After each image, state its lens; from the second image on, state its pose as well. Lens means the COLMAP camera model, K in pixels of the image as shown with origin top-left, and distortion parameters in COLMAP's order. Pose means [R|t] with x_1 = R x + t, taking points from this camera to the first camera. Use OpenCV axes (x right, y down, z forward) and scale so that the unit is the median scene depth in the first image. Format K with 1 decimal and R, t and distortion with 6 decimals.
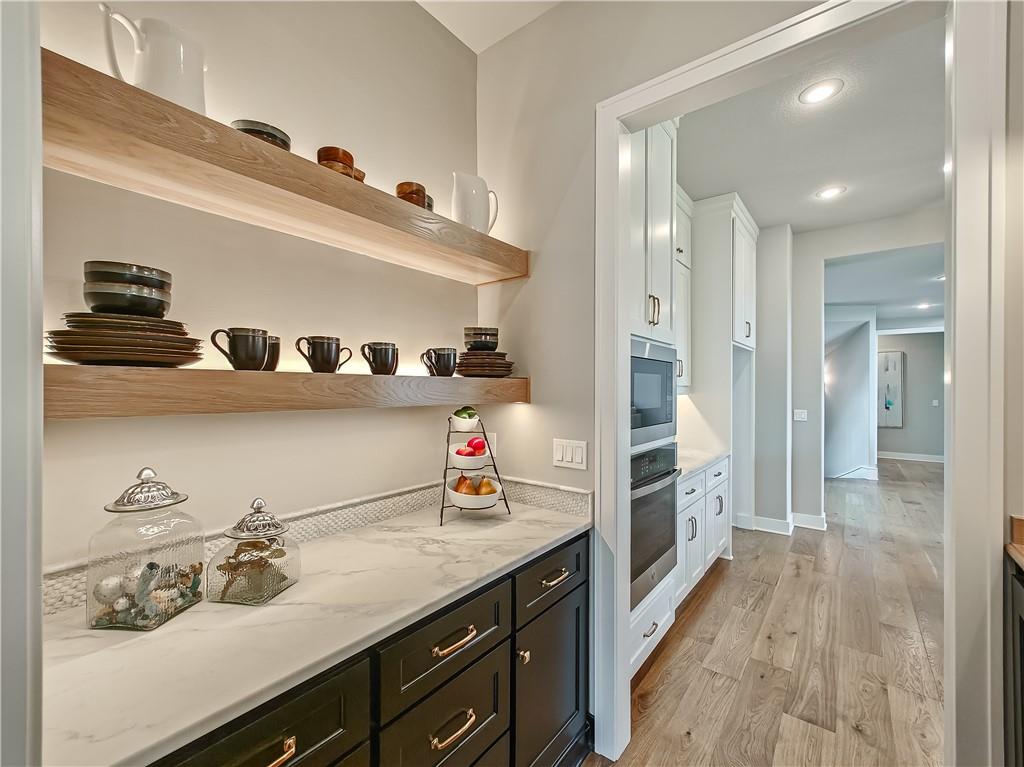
lens RADIAL K [[427.3, 0, 512.3], [0, 427.3, 386.9], [0, 0, 1]] dist [-0.000936, 0.000248]
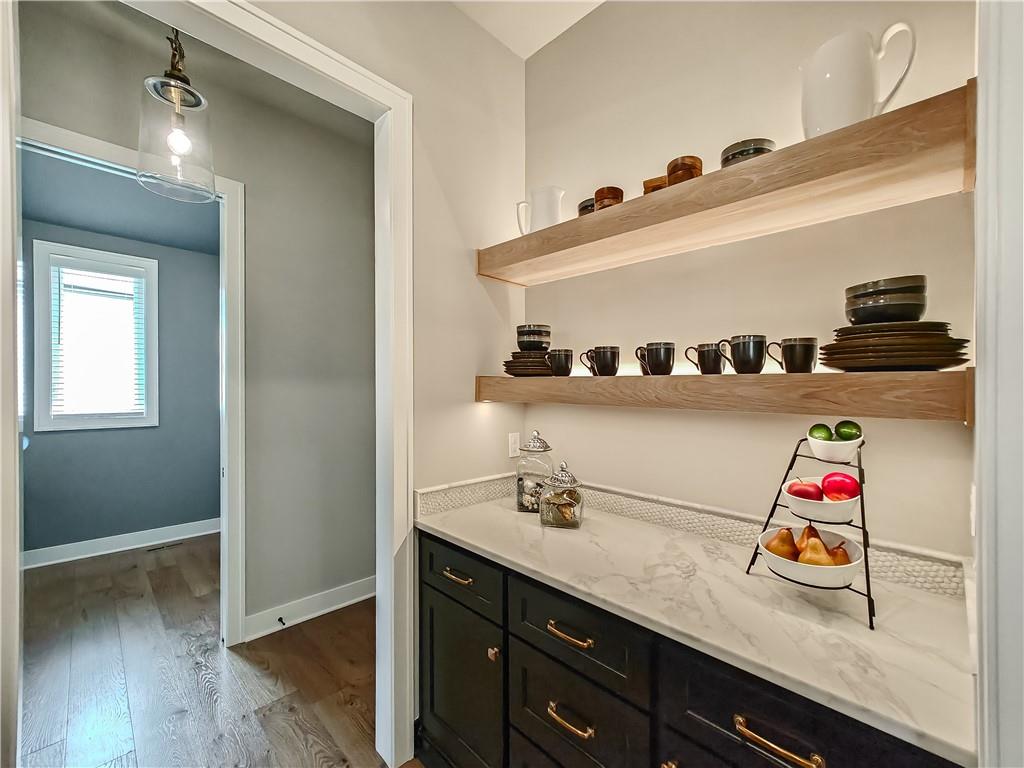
lens RADIAL K [[427.3, 0, 512.3], [0, 427.3, 387.4], [0, 0, 1]] dist [-0.000936, 0.000248]
pose [[-0.114408, -0.004927, -0.993422, 0.593494], [-0.010406, 0.999939, -0.003761, 0.006332], [0.993379, 0.009907, -0.114452, 0.642926]]
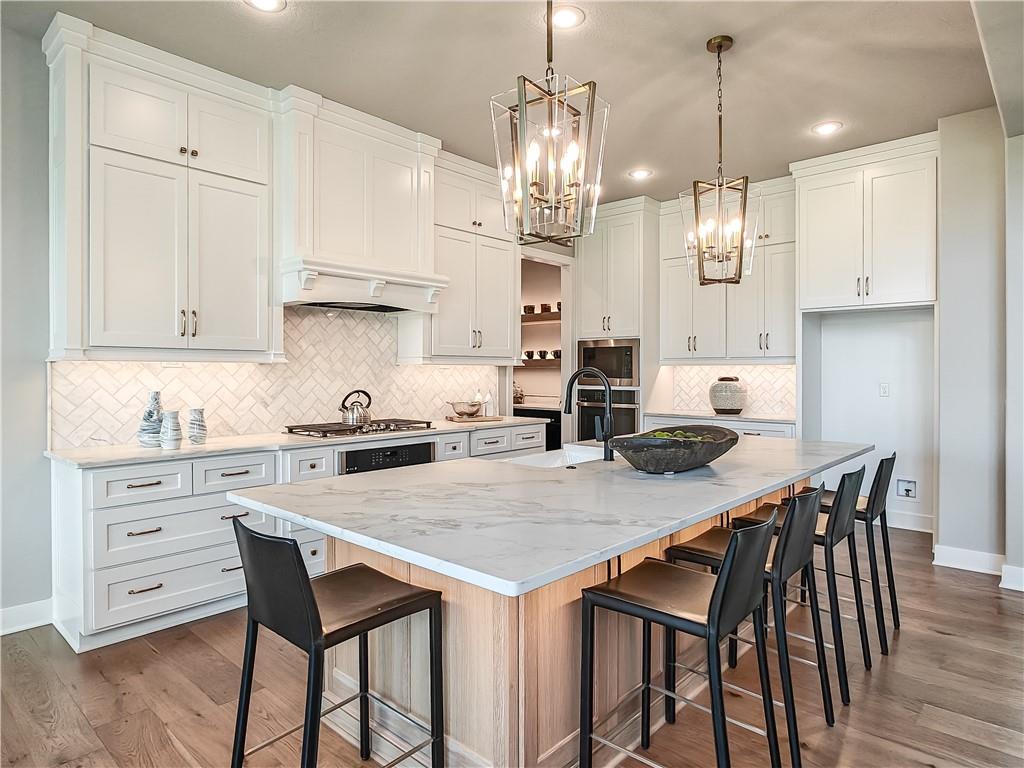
lens RADIAL K [[605.3, 0, 520.0], [0, 605.3, 377.6], [0, 0, 1]] dist [-0.020679, 0.001324]
pose [[-0.064391, 0.005570, -0.997909, 4.190780], [-0.000095, 0.999984, 0.005588, 0.087037], [0.997925, 0.000454, -0.064390, 0.952925]]
